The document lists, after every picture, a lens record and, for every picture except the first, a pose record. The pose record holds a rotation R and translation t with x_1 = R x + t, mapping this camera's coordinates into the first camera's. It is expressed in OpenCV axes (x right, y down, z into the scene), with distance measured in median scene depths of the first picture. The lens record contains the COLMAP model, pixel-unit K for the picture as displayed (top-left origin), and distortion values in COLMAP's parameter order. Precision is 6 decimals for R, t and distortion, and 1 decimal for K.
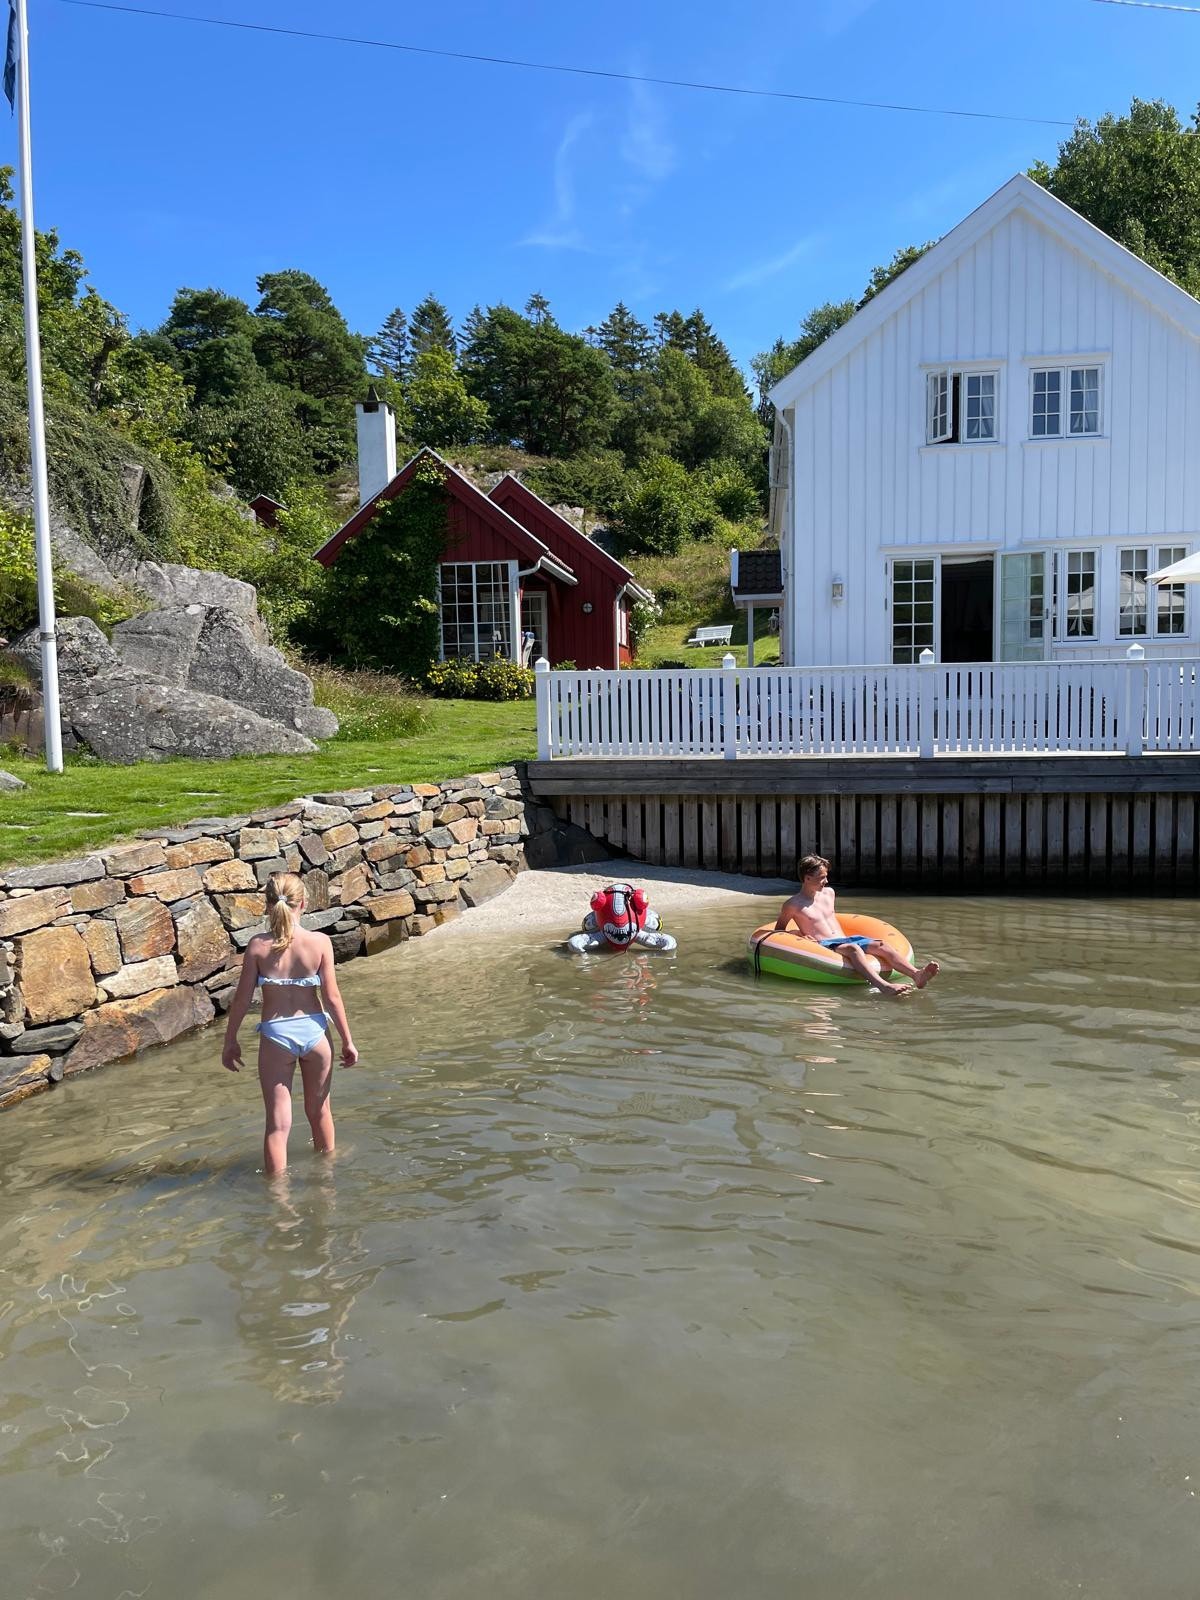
lens RADIAL K [[1218.8, 0, 600.0], [0, 1218.8, 800.0], [0, 0, 1]] dist [0.052517, -0.002859]
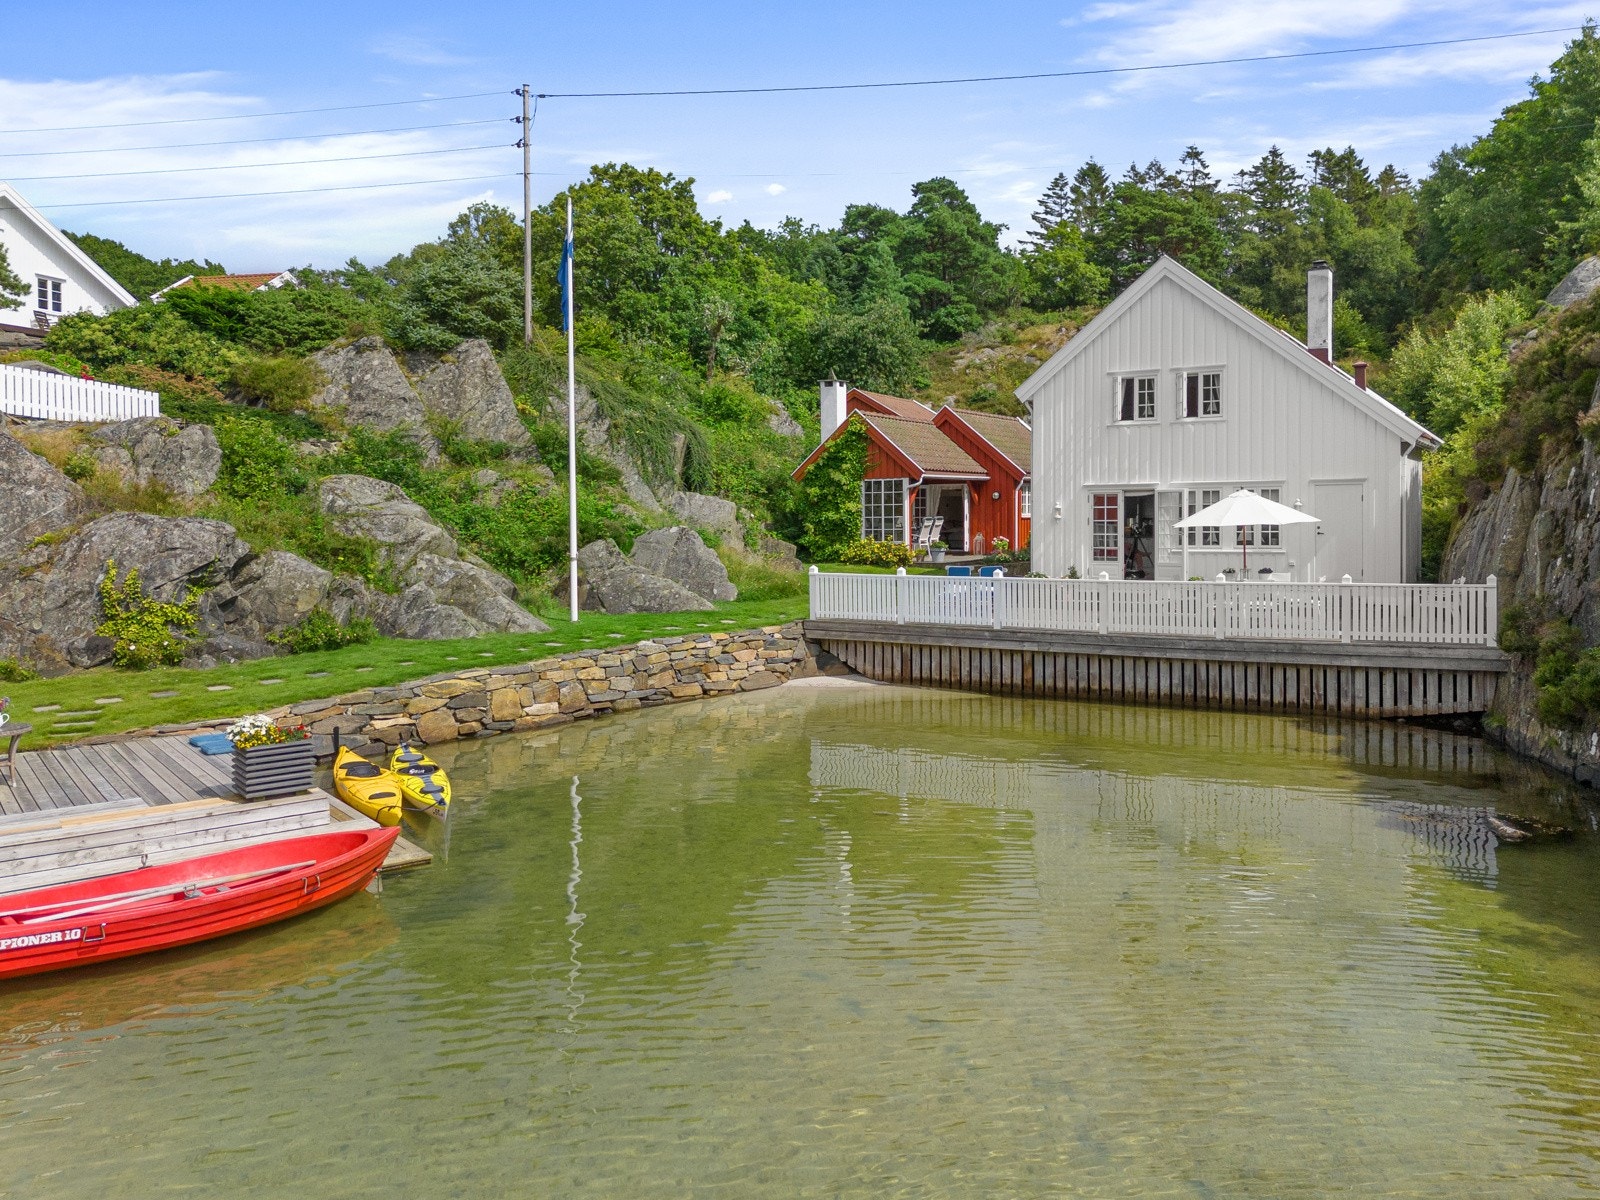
lens RADIAL K [[1218.8, 0, 883.7], [0, 1218.8, 526.0], [0, 0, 1]] dist [0.052517, -0.002859]
pose [[0.934400, 0.017305, -0.355805, 0.544330], [-0.038075, 0.997949, -0.051453, -0.063385], [0.354185, 0.061625, 0.933143, -0.548061]]
